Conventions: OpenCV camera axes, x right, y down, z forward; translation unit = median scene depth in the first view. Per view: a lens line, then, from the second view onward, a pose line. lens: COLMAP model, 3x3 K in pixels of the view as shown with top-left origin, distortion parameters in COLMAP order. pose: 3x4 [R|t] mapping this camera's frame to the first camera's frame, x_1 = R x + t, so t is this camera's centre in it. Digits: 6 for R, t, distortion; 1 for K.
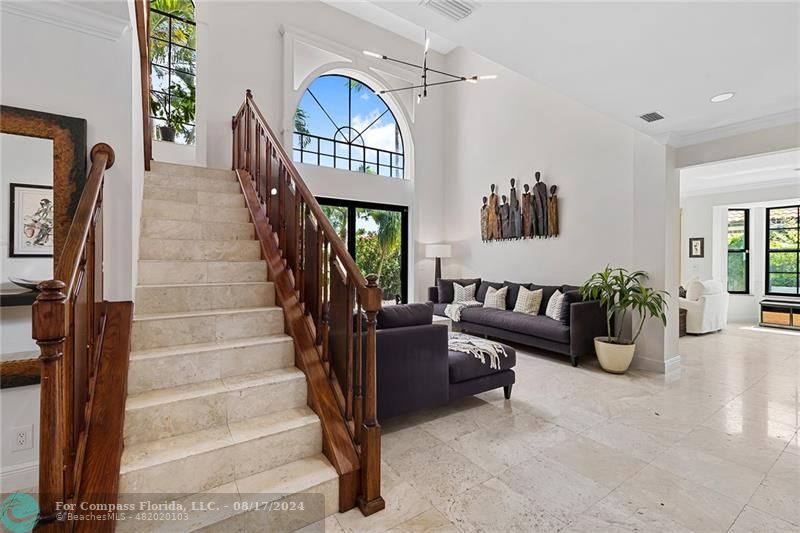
lens RADIAL K [[351.0, 0, 415.5], [0, 351.0, 260.6], [0, 0, 1]] dist [0.002353, -0.000280]
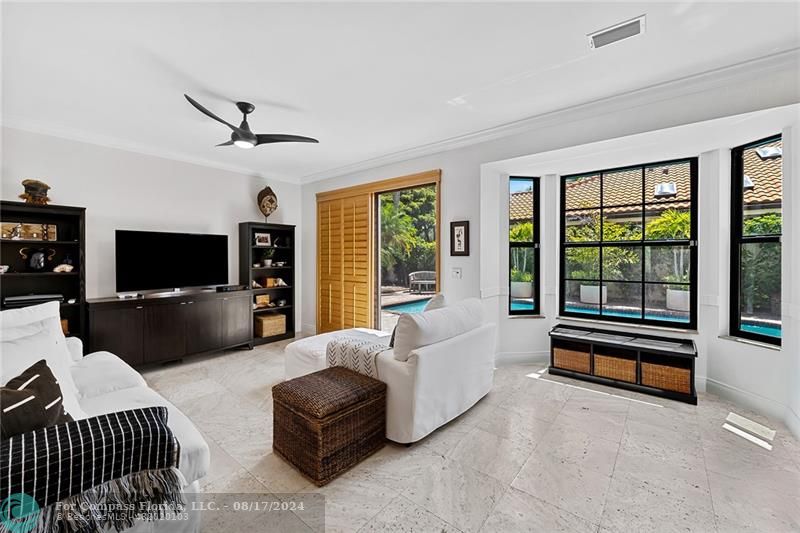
lens RADIAL K [[316.6, 0, 407.2], [0, 316.6, 256.3], [0, 0, 1]] dist [-0.002873, -0.001905]
pose [[0.964705, -0.005975, 0.263265, 0.584747], [0.004654, 0.999973, 0.005642, -0.011274], [-0.263291, -0.004217, 0.964707, 0.529618]]
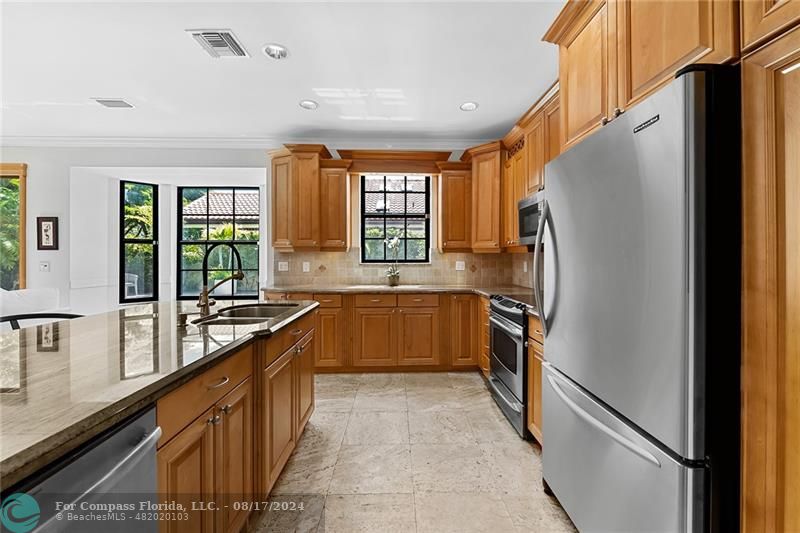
lens RADIAL K [[328.7, 0, 406.7], [0, 328.7, 258.8], [0, 0, 1]] dist [-0.000010, -0.000570]
pose [[0.571137, -0.010160, 0.820792, 0.692214], [0.001891, 0.999937, 0.011062, 0.001529], [-0.820853, -0.004766, 0.571120, 0.179691]]
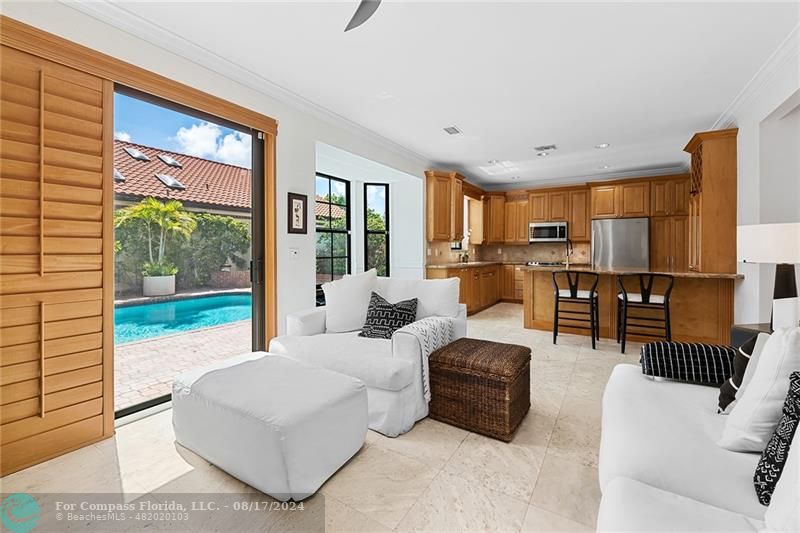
lens RADIAL K [[328.7, 0, 403.5], [0, 328.7, 250.5], [0, 0, 1]] dist [-0.000010, -0.000570]
pose [[-0.375687, -0.010742, 0.926684, 0.316945], [-0.005045, 0.999942, 0.009546, 0.009795], [-0.926733, -0.001089, -0.375719, 1.039986]]
